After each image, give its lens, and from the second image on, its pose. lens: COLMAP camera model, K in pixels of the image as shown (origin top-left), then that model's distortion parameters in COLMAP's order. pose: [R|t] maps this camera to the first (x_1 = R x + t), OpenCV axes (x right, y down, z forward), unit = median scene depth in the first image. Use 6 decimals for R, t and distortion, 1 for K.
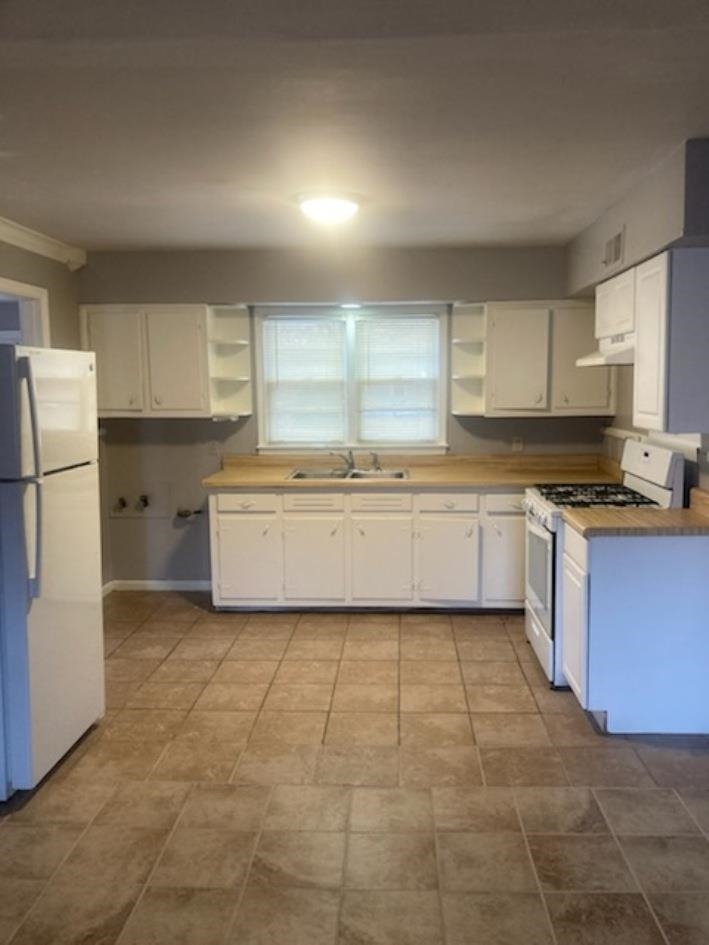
lens RADIAL K [[784.7, 0, 359.4], [0, 784.7, 470.1], [0, 0, 1]] dist [0.053348, -0.023311]
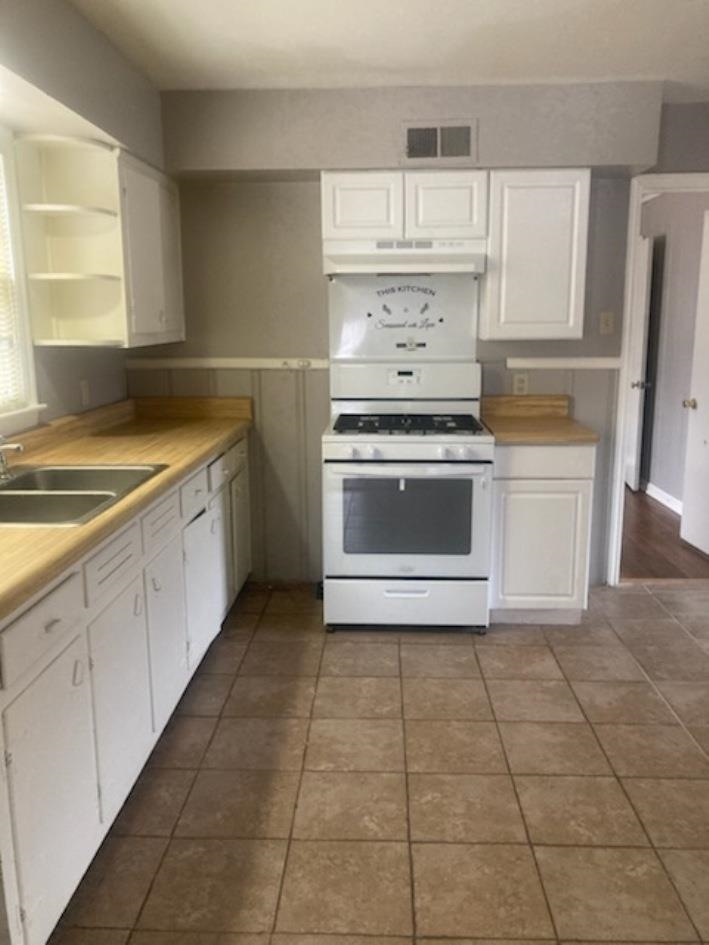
lens RADIAL K [[784.7, 0, 360.6], [0, 784.7, 475.6], [0, 0, 1]] dist [0.053348, -0.023311]
pose [[-0.039626, -0.188960, 0.981185, -0.592251], [0.115665, 0.974488, 0.192341, -0.089534], [-0.992497, 0.121111, -0.016759, 1.103365]]
